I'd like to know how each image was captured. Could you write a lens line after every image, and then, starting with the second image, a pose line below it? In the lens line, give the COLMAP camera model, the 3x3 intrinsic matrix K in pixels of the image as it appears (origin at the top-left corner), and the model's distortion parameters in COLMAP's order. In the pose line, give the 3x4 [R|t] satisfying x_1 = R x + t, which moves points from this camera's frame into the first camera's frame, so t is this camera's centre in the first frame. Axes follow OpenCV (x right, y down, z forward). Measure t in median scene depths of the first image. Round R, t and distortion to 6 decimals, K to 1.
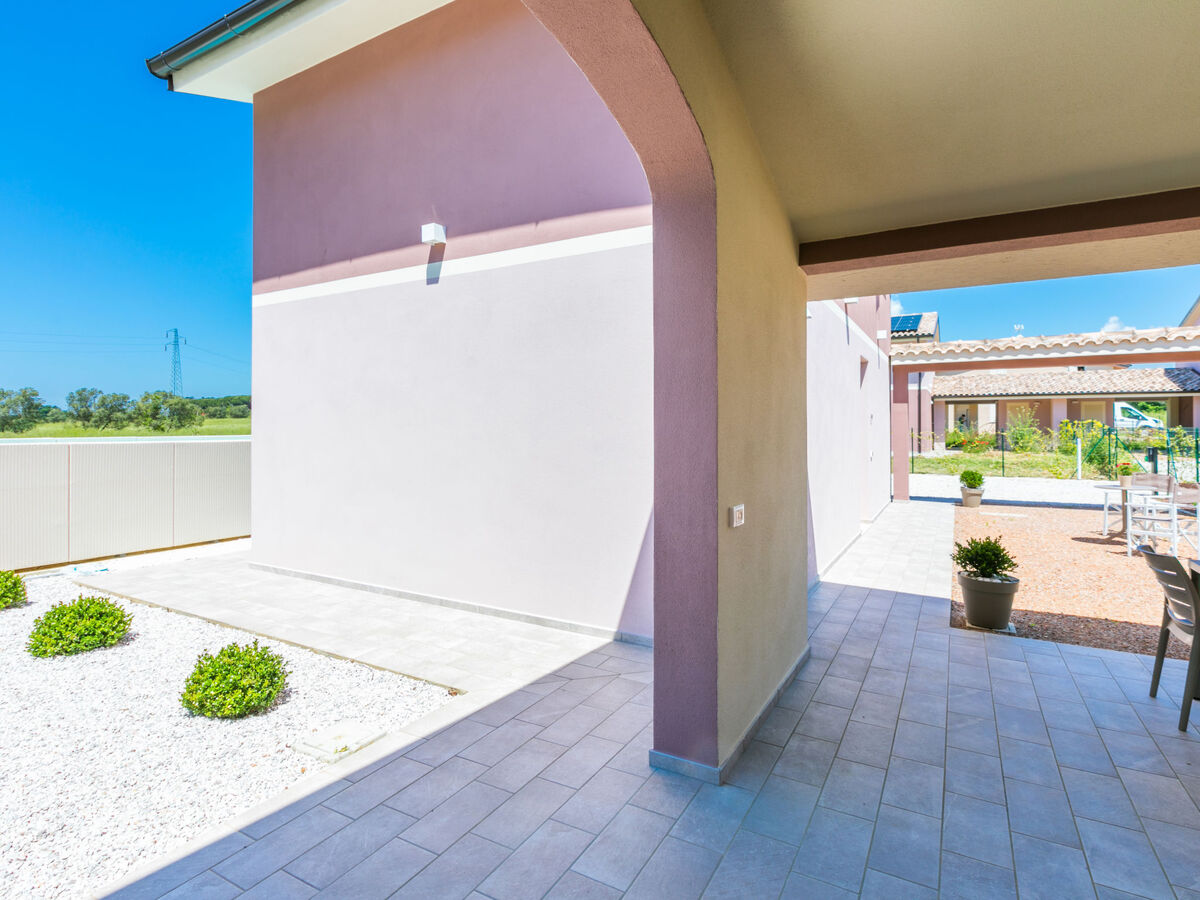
lens RADIAL K [[645.1, 0, 591.9], [0, 645.1, 444.3], [0, 0, 1]] dist [-0.005307, -0.000196]
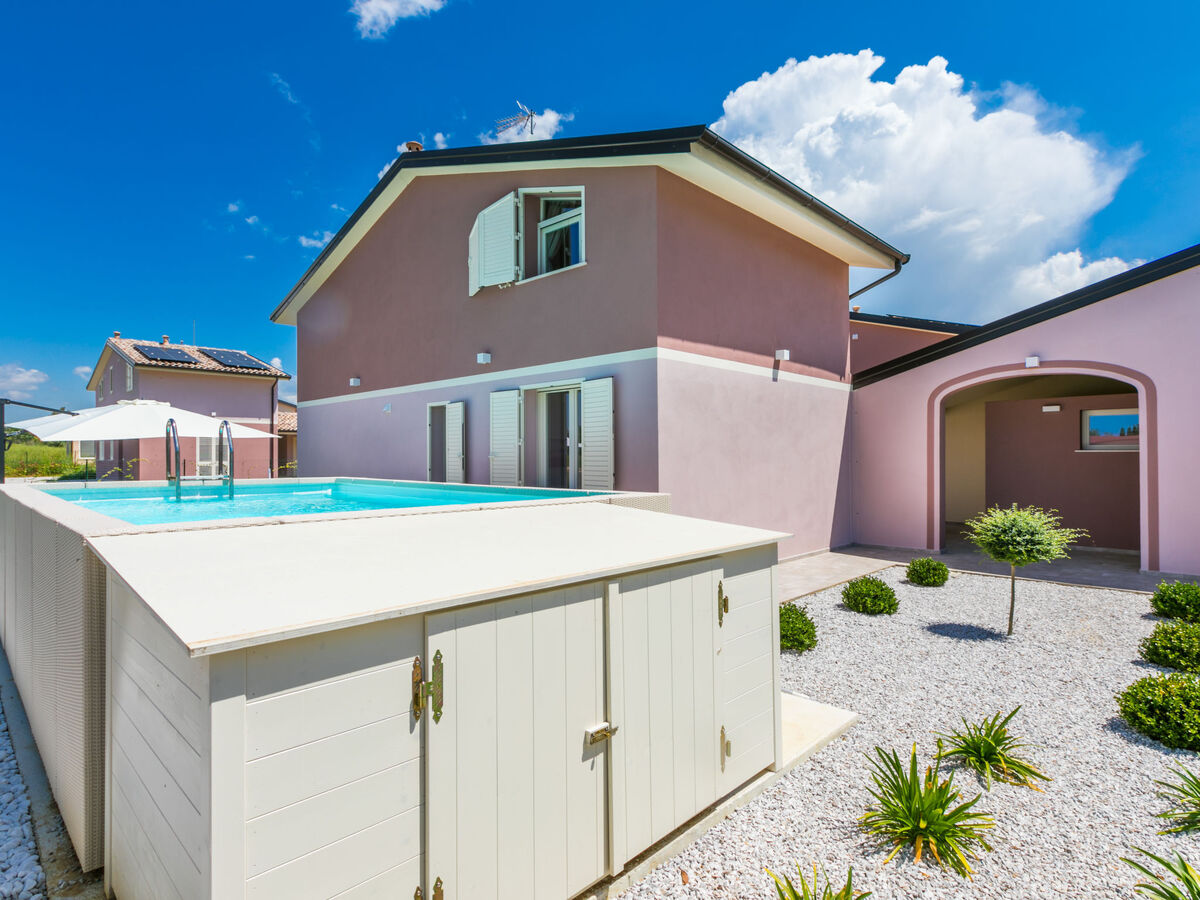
lens RADIAL K [[645.1, 0, 590.5], [0, 645.1, 452.4], [0, 0, 1]] dist [-0.005307, -0.000196]
pose [[0.248959, 0.008947, 0.968473, -1.699464], [0.024140, 0.999589, -0.015440, -0.033027], [-0.968213, 0.027223, 0.248641, 0.866329]]
